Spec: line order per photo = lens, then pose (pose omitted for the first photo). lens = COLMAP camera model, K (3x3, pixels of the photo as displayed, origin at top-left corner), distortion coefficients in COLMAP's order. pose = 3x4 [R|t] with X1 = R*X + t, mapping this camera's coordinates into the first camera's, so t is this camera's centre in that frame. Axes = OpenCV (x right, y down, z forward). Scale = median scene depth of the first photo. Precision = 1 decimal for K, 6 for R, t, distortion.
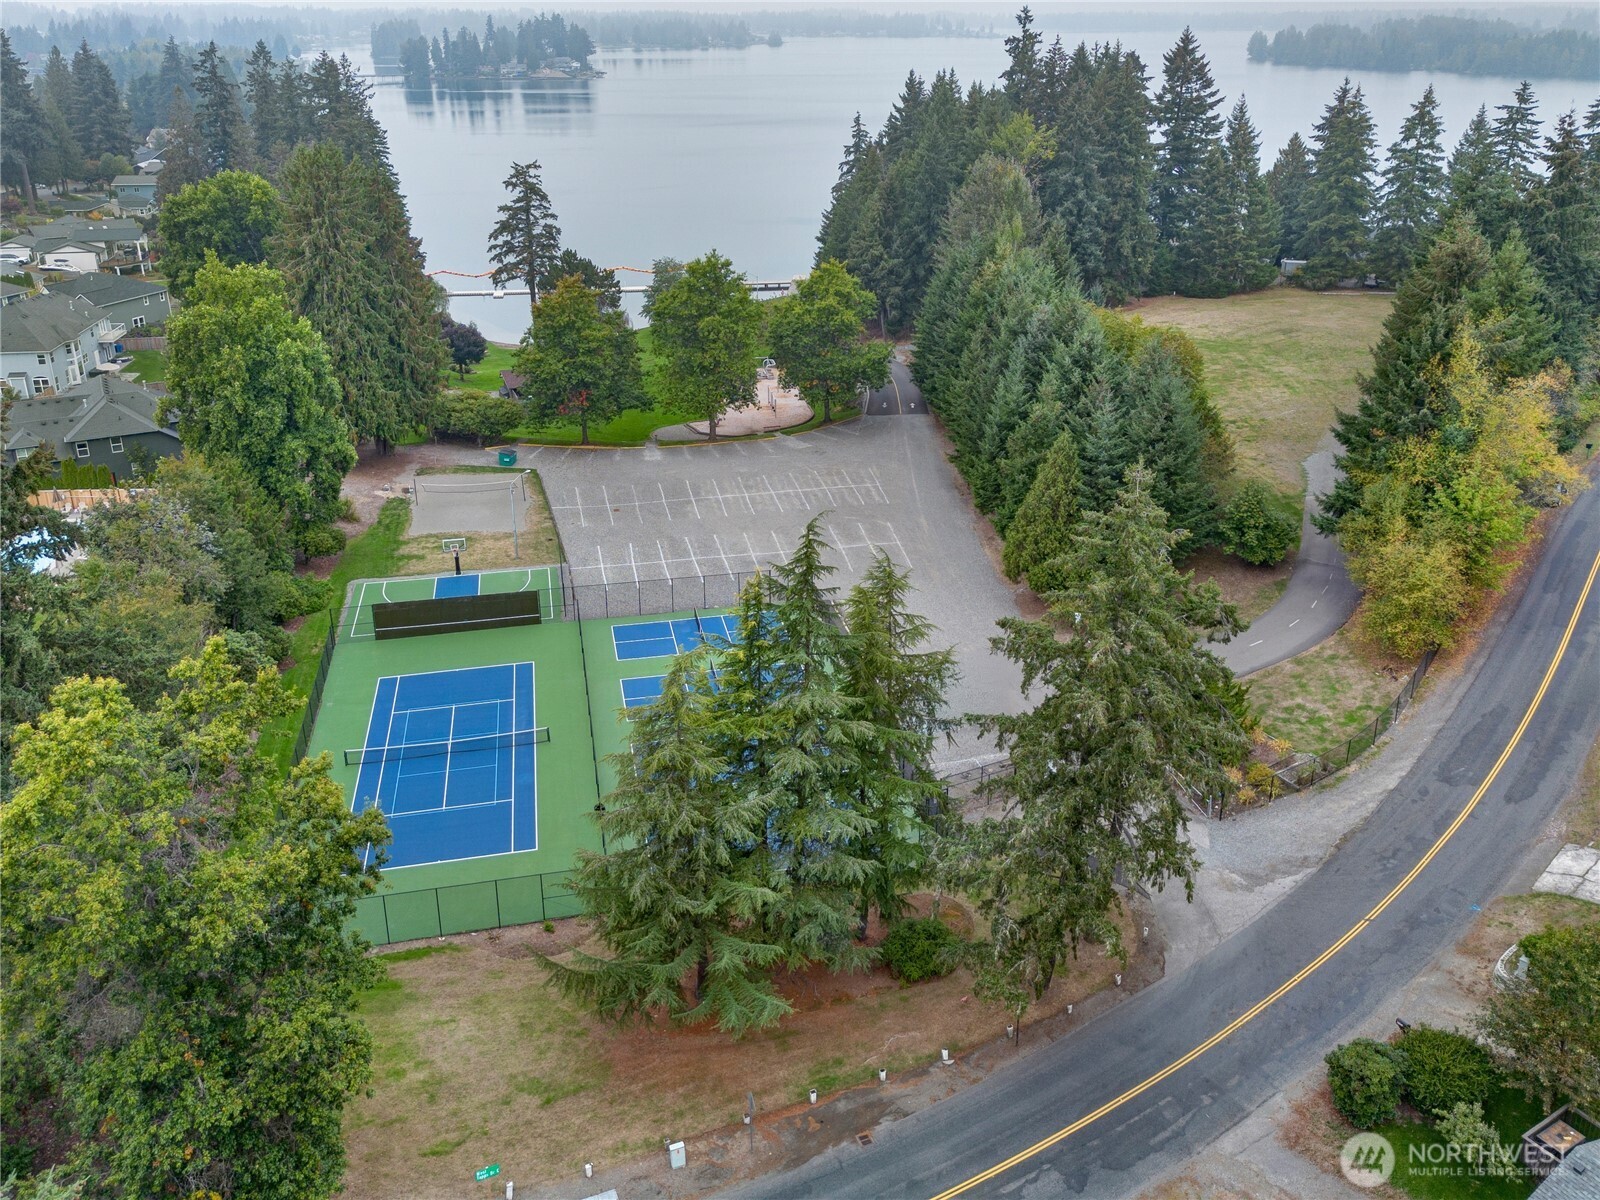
lens RADIAL K [[1134.4, 0, 800.0], [0, 1134.4, 600.0], [0, 0, 1]] dist [0.004733, -0.000667]
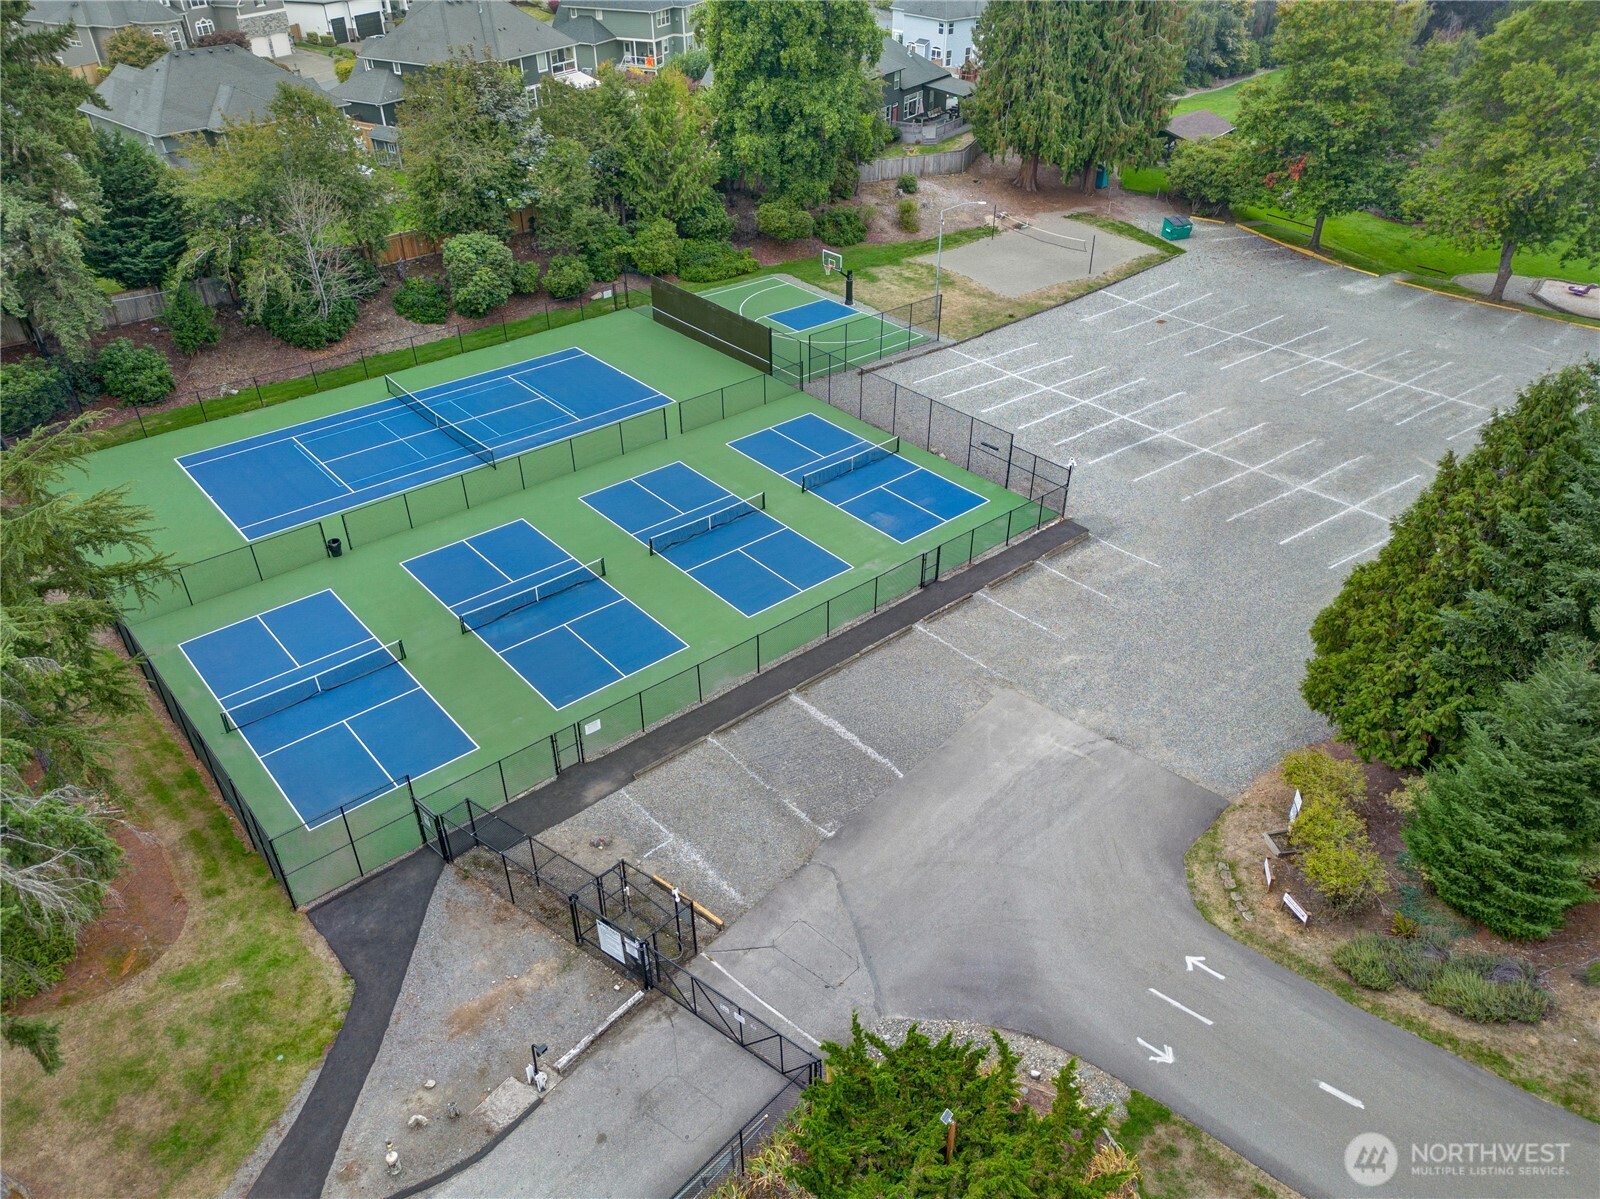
lens RADIAL K [[1134.4, 0, 800.0], [0, 1134.4, 599.5], [0, 0, 1]] dist [0.004733, -0.000667]
pose [[0.471144, 0.488157, -0.734660, 0.285312], [-0.378050, 0.864271, 0.331833, -0.077155], [0.796932, 0.121397, 0.591745, 0.455661]]
